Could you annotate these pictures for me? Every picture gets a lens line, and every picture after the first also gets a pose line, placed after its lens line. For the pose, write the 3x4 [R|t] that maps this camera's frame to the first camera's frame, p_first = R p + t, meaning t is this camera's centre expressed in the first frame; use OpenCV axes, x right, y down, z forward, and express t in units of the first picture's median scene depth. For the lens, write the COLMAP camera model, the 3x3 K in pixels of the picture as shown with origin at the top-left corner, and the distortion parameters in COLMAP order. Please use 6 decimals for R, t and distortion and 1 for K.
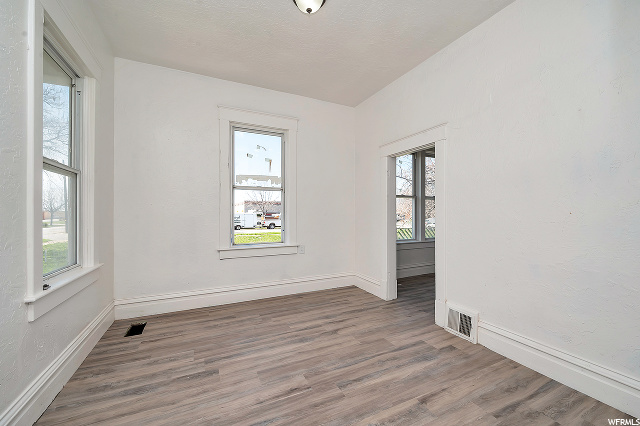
lens RADIAL K [[255.6, 0, 317.8], [0, 255.6, 212.0], [0, 0, 1]] dist [-0.003075, -0.000154]
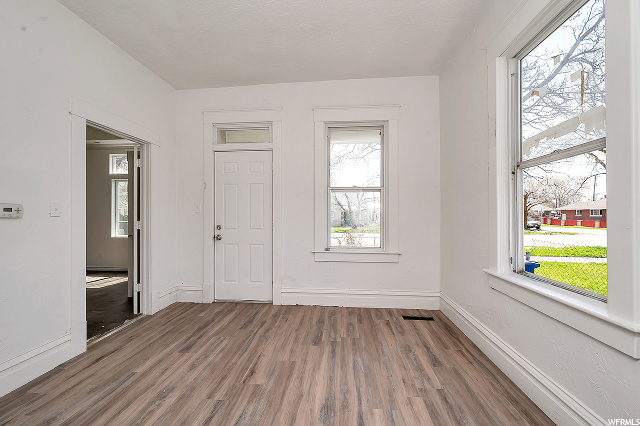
lens RADIAL K [[255.6, 0, 320.7], [0, 255.6, 214.5], [0, 0, 1]] dist [-0.003075, -0.000154]
pose [[-0.515341, 0.001433, -0.856984, 0.476685], [0.009753, 0.999944, -0.004192, 0.004787], [0.856929, -0.010519, -0.515326, 1.236682]]
